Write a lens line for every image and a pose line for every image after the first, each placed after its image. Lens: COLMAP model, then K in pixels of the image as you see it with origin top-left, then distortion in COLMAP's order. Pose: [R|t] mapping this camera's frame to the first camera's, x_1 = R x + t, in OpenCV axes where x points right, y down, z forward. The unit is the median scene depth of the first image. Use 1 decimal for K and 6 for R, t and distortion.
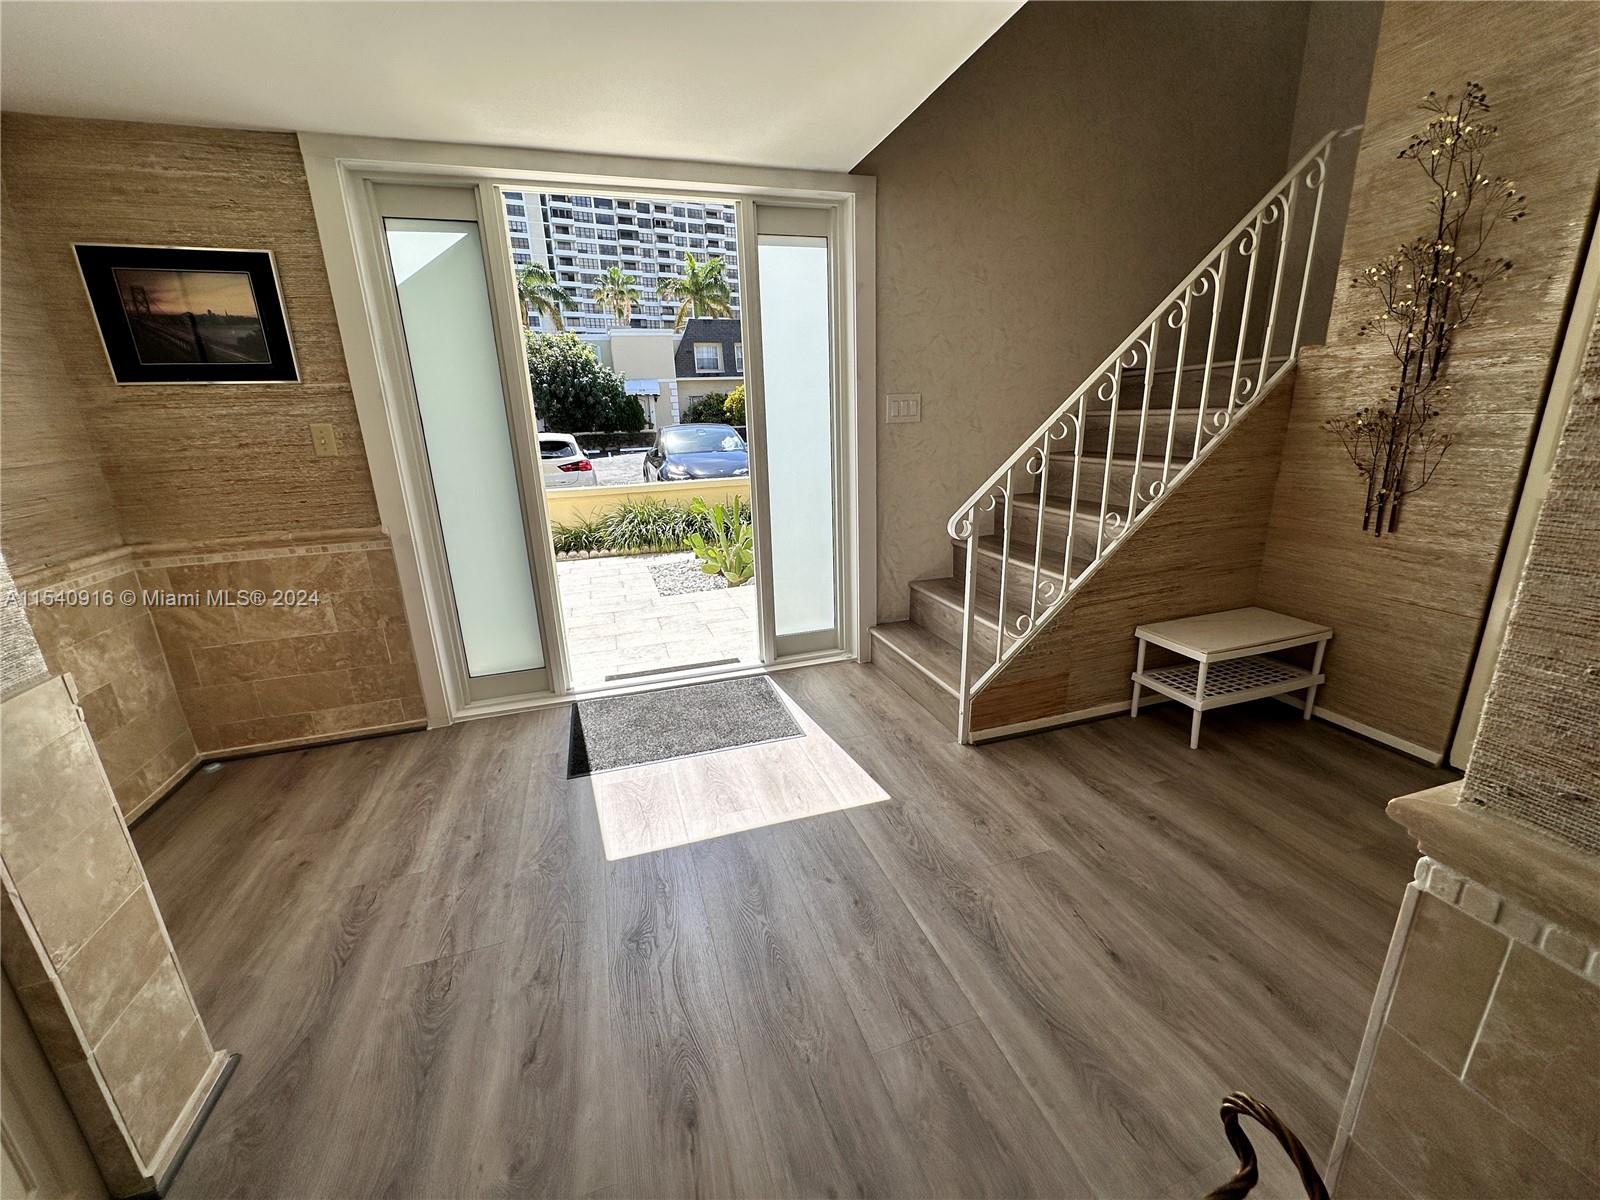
lens RADIAL K [[640.0, 0, 798.9], [0, 640.0, 600.7], [0, 0, 1]] dist [-0.003762, 0.000963]
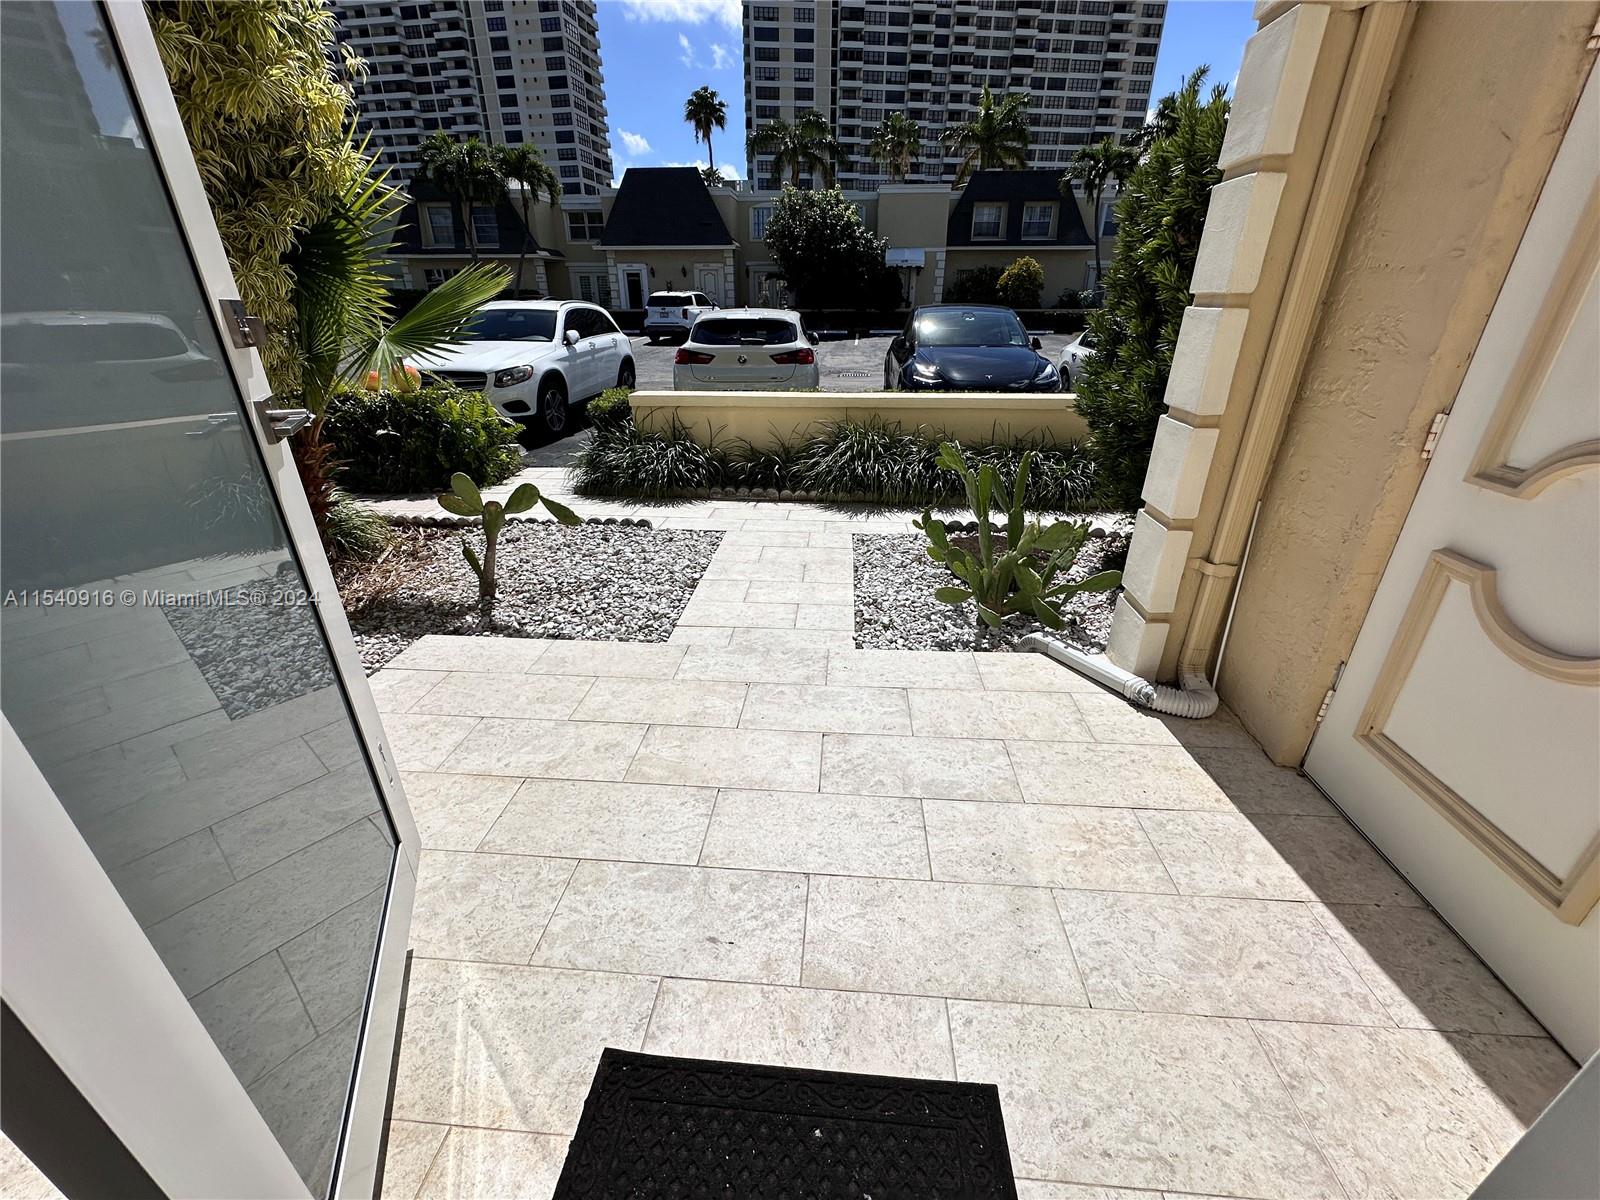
lens RADIAL K [[640.0, 0, 796.5], [0, 640.0, 601.7], [0, 0, 1]] dist [-0.003762, 0.000963]
pose [[0.928266, 0.188574, -0.320565, -0.203396], [-0.132796, 0.973164, 0.187928, -0.295320], [0.347400, -0.131878, 0.928397, 1.089326]]
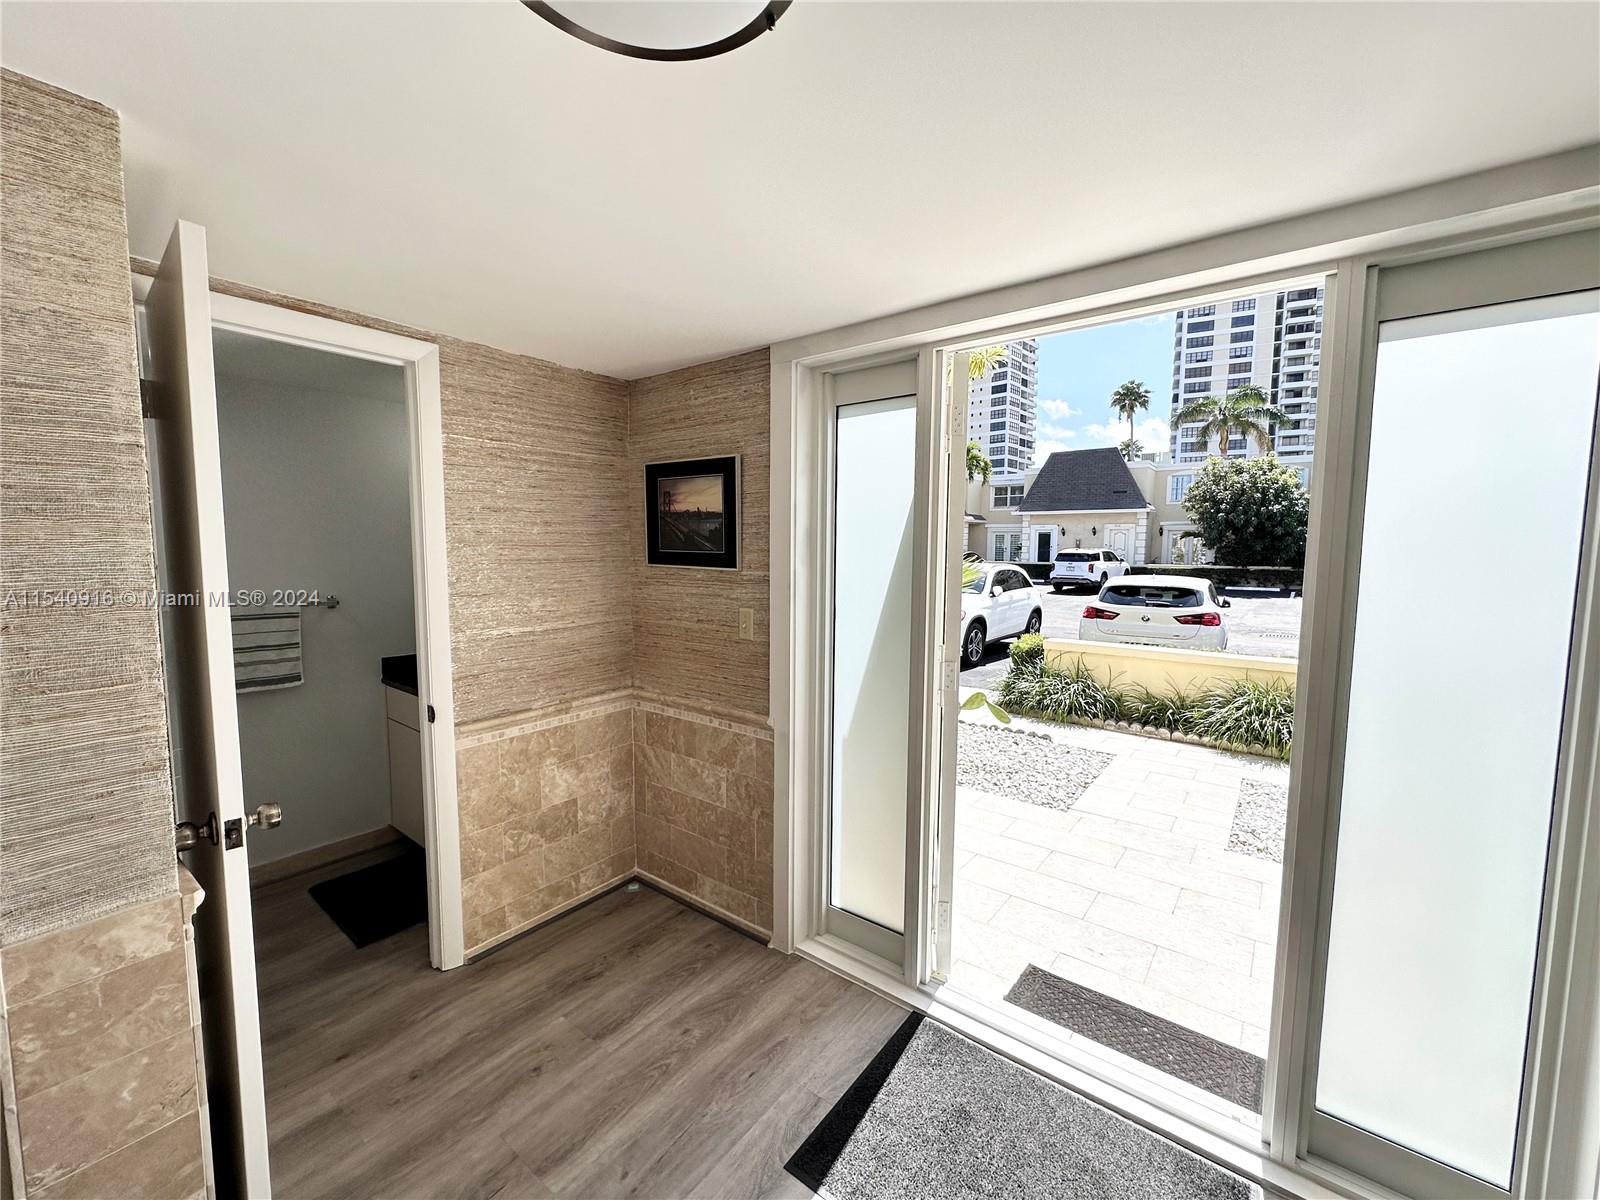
lens RADIAL K [[640.0, 0, 798.3], [0, 640.0, 600.6], [0, 0, 1]] dist [-0.003762, 0.000963]
pose [[0.570493, 0.106886, -0.814318, 0.117812], [-0.253700, 0.965940, -0.050949, -0.243498], [0.781136, 0.235658, 0.578179, 0.445946]]
